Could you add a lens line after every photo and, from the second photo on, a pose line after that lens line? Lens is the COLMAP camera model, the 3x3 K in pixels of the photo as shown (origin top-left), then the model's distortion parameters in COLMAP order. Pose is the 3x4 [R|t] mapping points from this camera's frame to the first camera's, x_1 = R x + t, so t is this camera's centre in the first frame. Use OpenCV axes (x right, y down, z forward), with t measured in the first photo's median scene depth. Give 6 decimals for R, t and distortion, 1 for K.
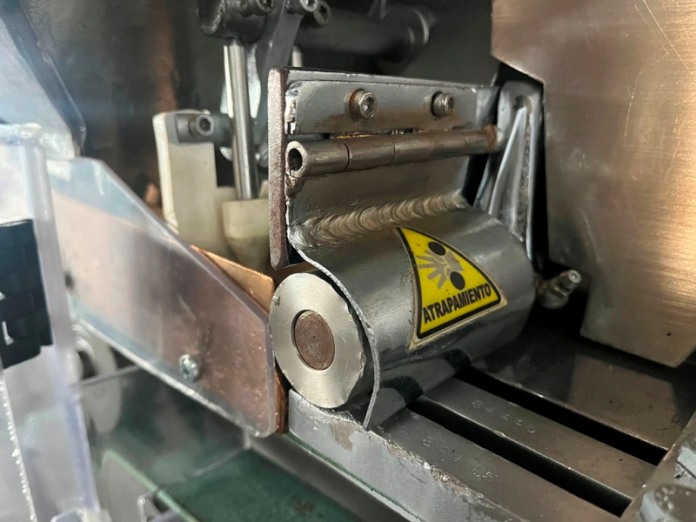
lens RADIAL K [[537.1, 0, 347.0], [0, 537.1, 254.3], [0, 0, 1]] dist [0.067539, -0.086541]
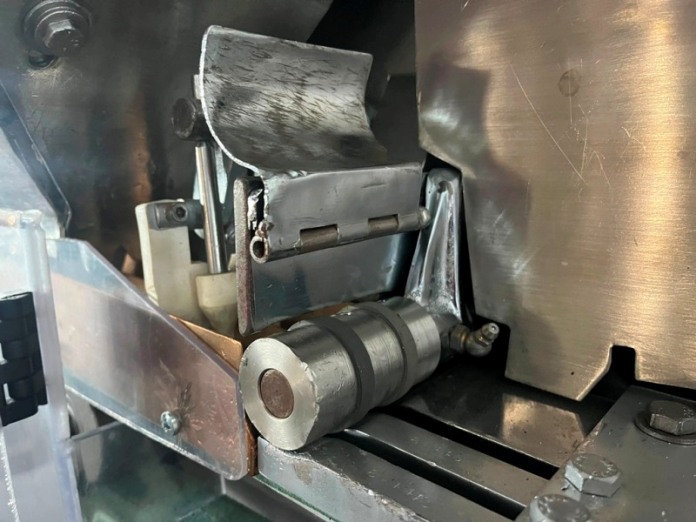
lens RADIAL K [[537.1, 0, 348.8], [0, 537.1, 265.7], [0, 0, 1]] dist [0.067539, -0.086541]
pose [[0.997587, -0.033307, 0.060919, 0.028324], [0.036842, 0.997645, -0.057854, -0.040961], [-0.058849, 0.059959, 0.996465, -0.188359]]
